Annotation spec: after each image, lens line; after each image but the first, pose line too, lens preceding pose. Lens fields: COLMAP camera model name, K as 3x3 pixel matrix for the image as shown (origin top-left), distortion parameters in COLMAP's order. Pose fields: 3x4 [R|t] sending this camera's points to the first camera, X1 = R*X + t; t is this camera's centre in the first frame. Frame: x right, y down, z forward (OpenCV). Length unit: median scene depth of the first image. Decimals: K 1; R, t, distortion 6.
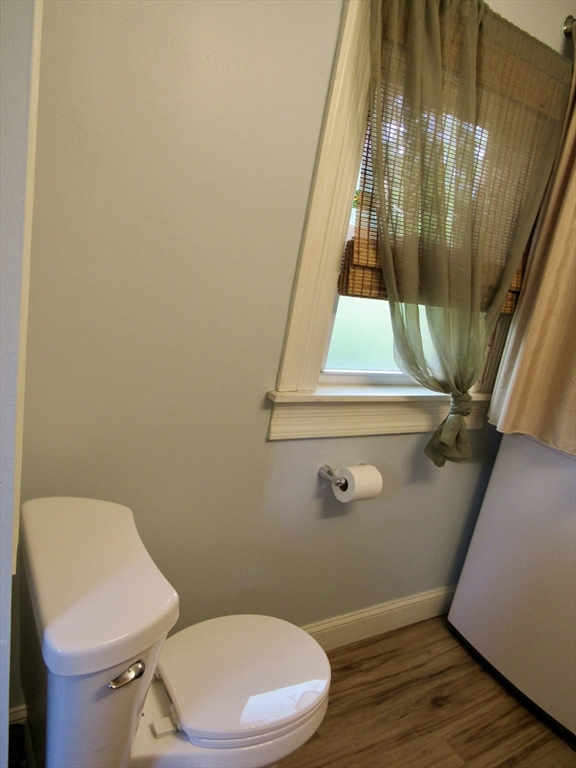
lens RADIAL K [[547.5, 0, 289.2], [0, 547.5, 382.5], [0, 0, 1]] dist [-0.030085, 0.005598]
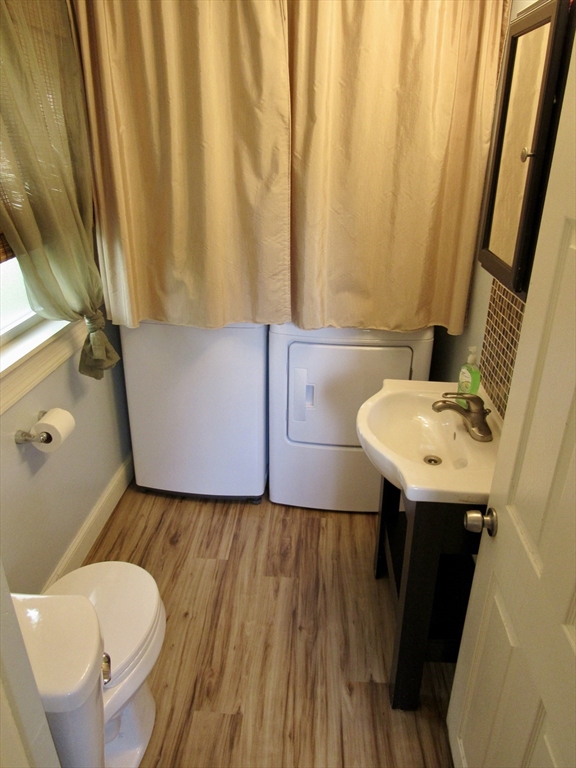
lens RADIAL K [[547.5, 0, 287.7], [0, 547.5, 384.5], [0, 0, 1]] dist [-0.030085, 0.005598]
pose [[0.582173, -0.476522, 0.658787, -0.241203], [0.282115, 0.878303, 0.385998, -0.157180], [-0.762552, -0.038864, 0.645759, -0.029452]]
